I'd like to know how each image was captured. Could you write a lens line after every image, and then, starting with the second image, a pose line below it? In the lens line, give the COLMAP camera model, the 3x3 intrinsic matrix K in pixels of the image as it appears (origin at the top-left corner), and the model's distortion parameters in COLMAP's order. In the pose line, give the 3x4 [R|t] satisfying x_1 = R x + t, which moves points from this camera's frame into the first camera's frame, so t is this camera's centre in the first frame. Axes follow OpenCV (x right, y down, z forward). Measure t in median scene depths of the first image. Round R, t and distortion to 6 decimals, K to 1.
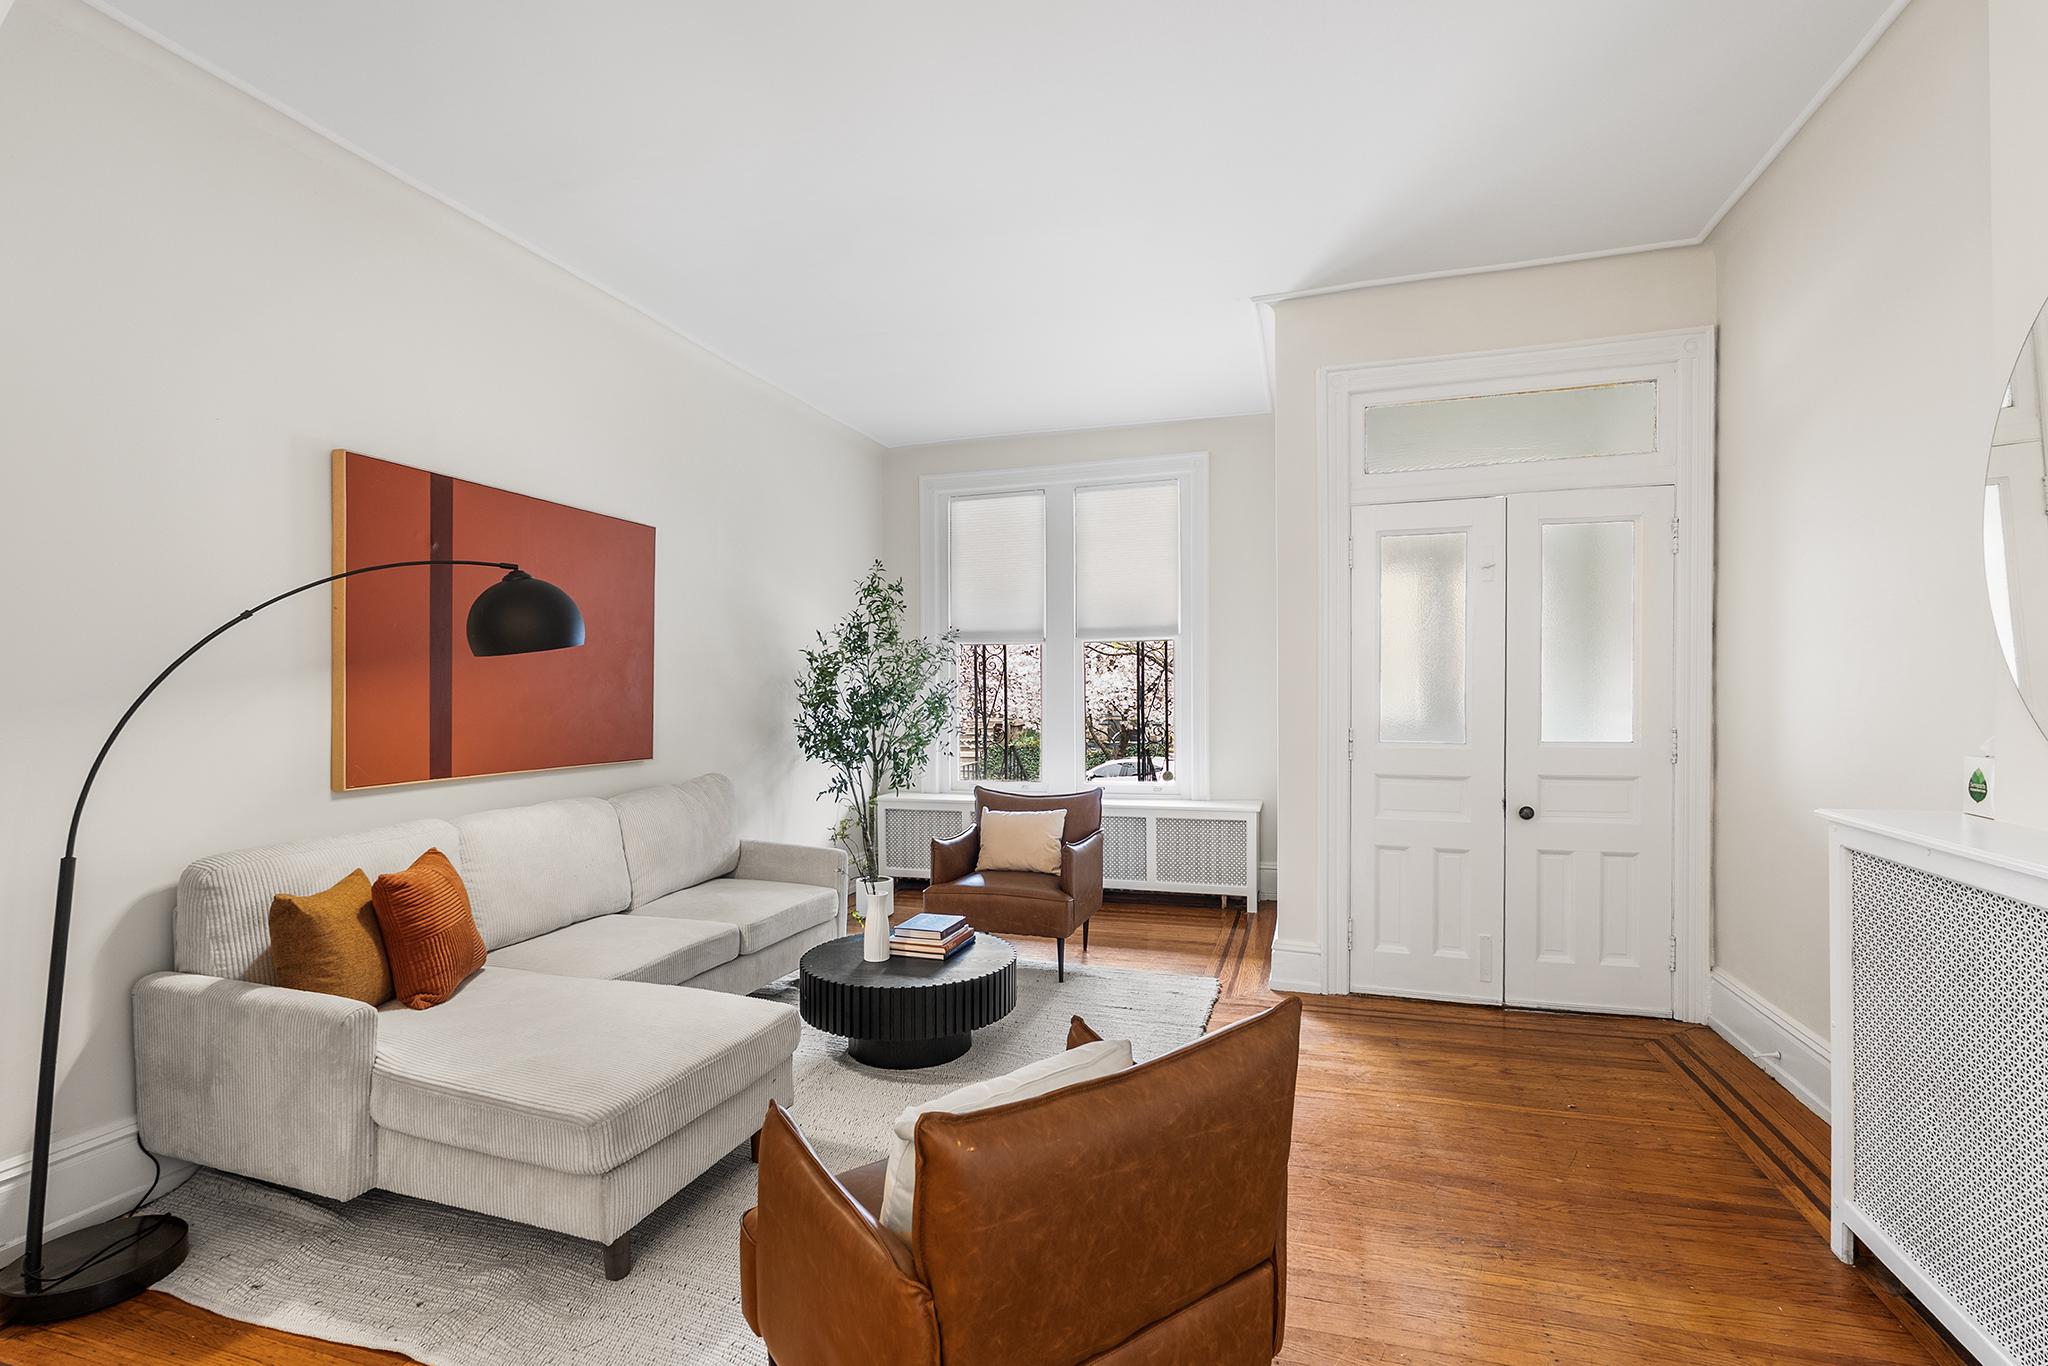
lens RADIAL K [[907.5, 0, 1024.0], [0, 907.5, 683.0], [0, 0, 1]] dist [-0.000720, 0.000111]
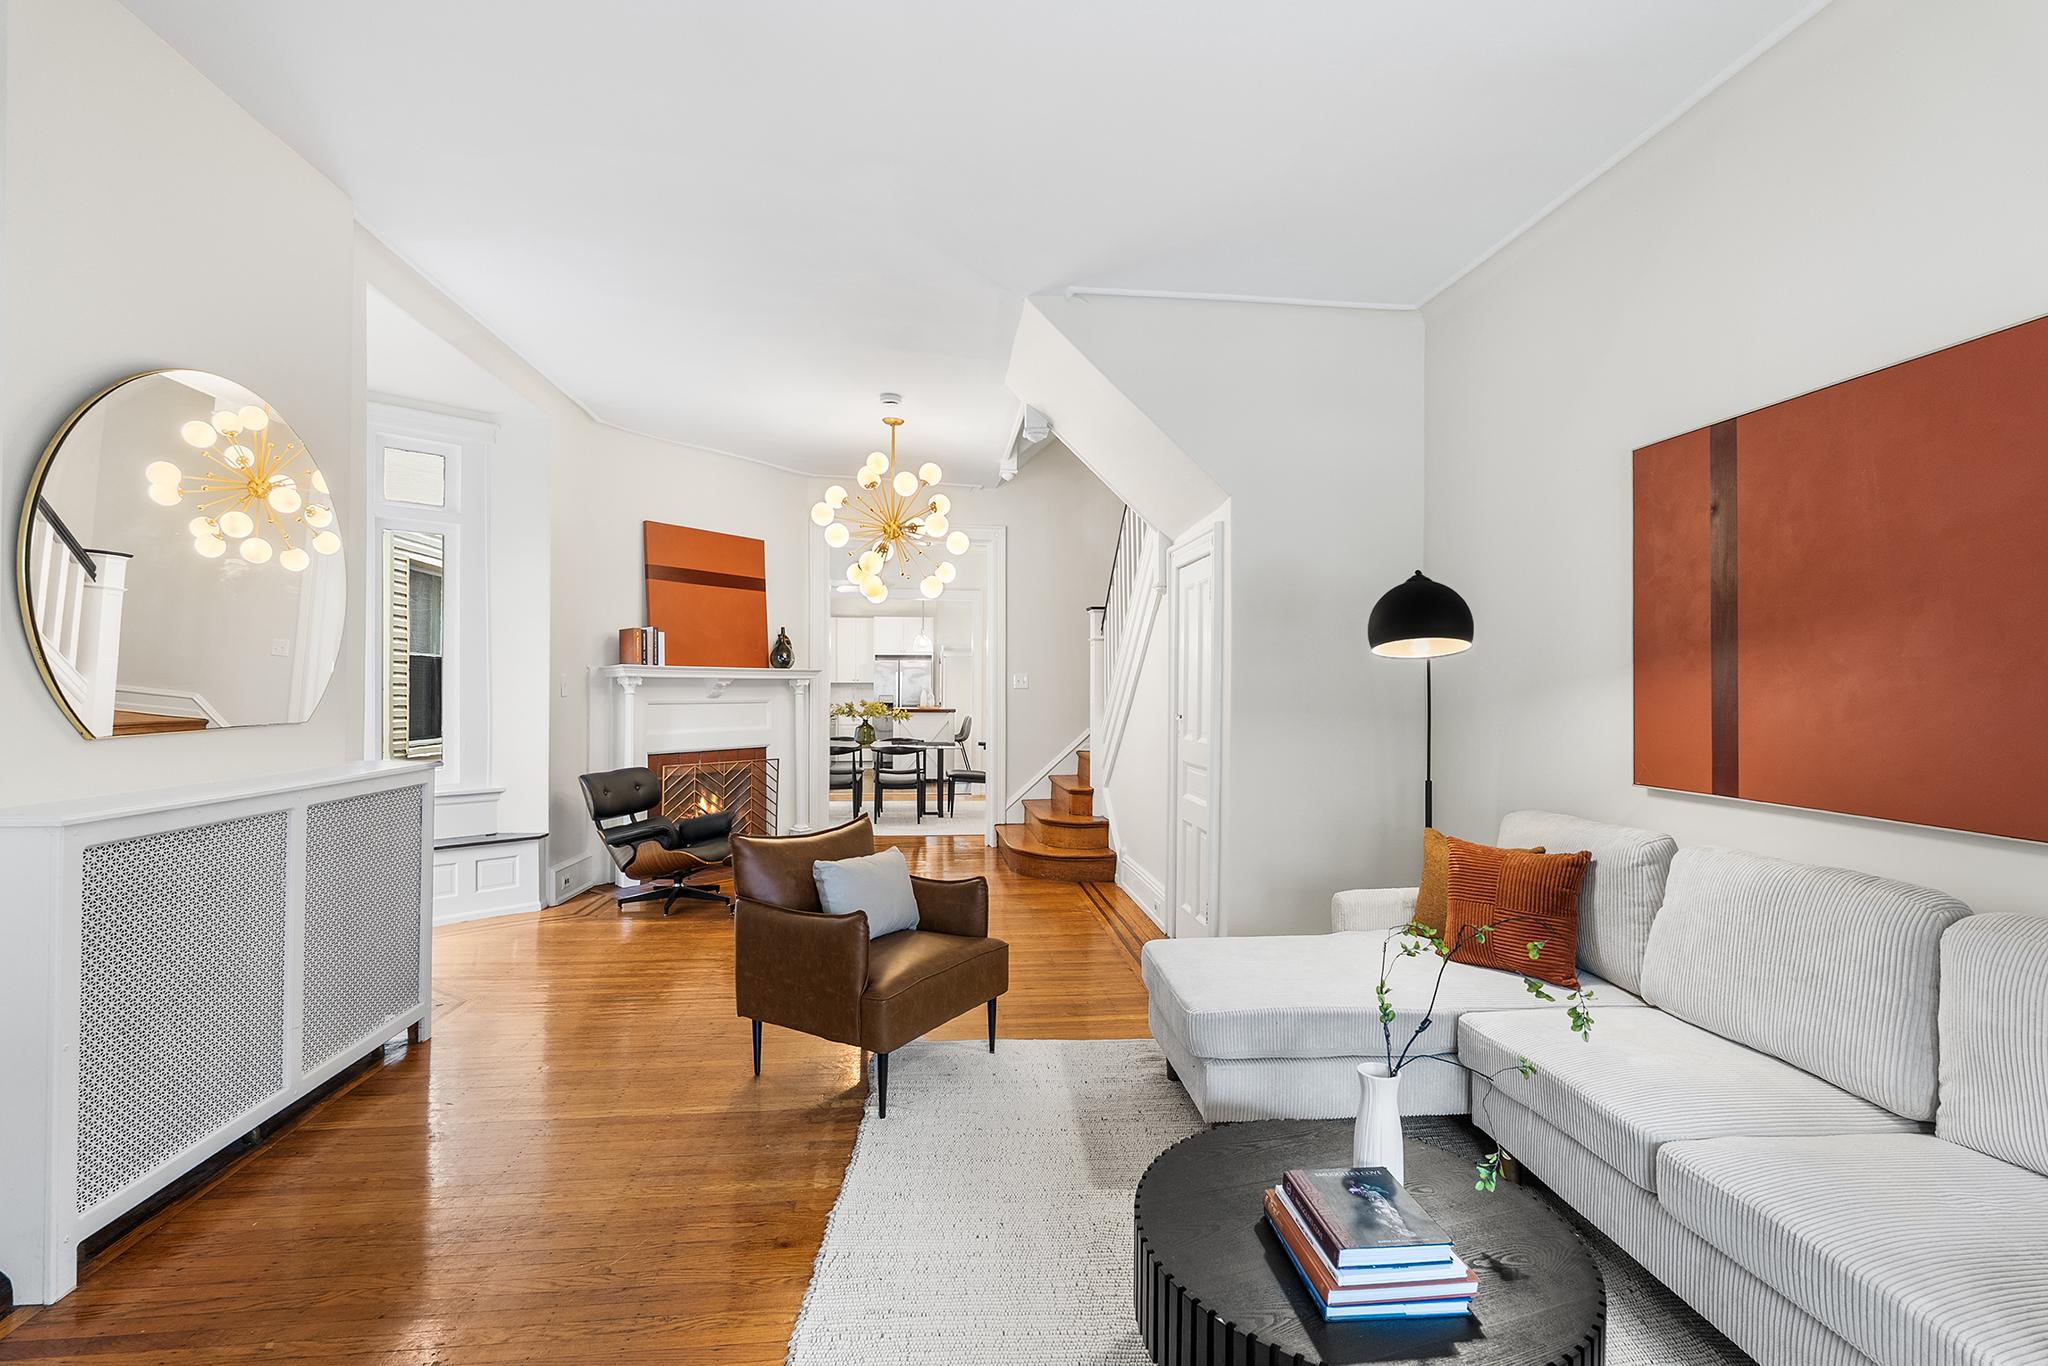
lens RADIAL K [[932.6, 0, 1018.5], [0, 932.6, 692.0], [0, 0, 1]] dist [-0.003401, -0.000269]
pose [[-0.918709, 0.000007, -0.394934, 0.271139], [-0.002053, 0.999986, 0.004795, 0.009582], [0.394929, 0.005216, -0.918697, 1.552767]]
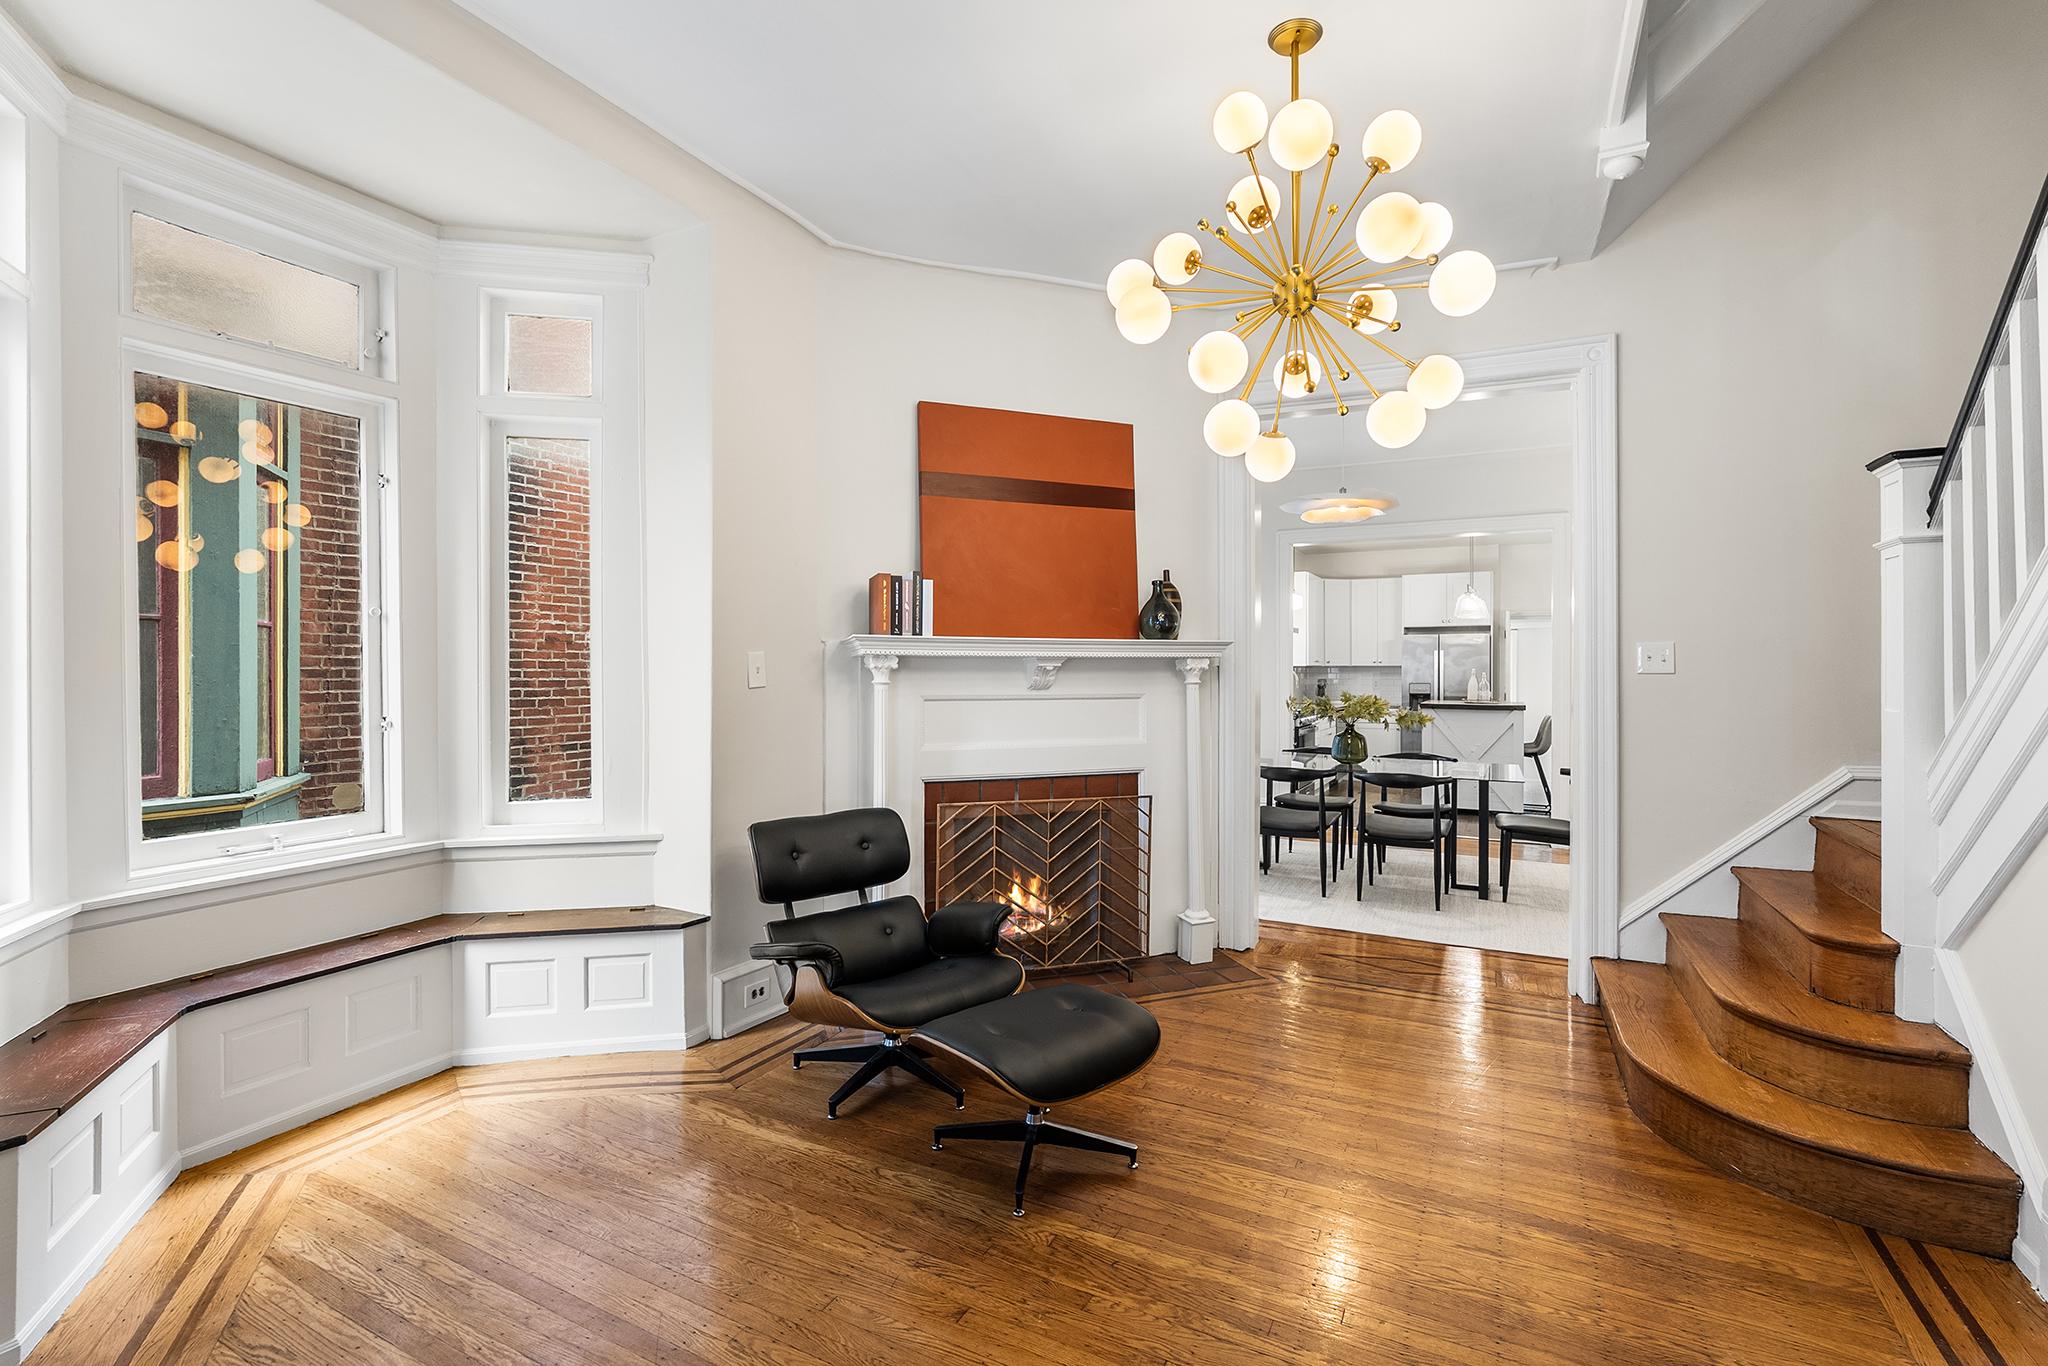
lens RADIAL K [[921.3, 0, 1022.9], [0, 921.3, 665.6], [0, 0, 1]] dist [-0.003832, 0.000730]
pose [[-0.983637, 0.000251, 0.180161, -0.152665], [-0.000885, 0.999980, -0.006229, 0.009241], [-0.180159, -0.006287, -0.983617, 0.527948]]
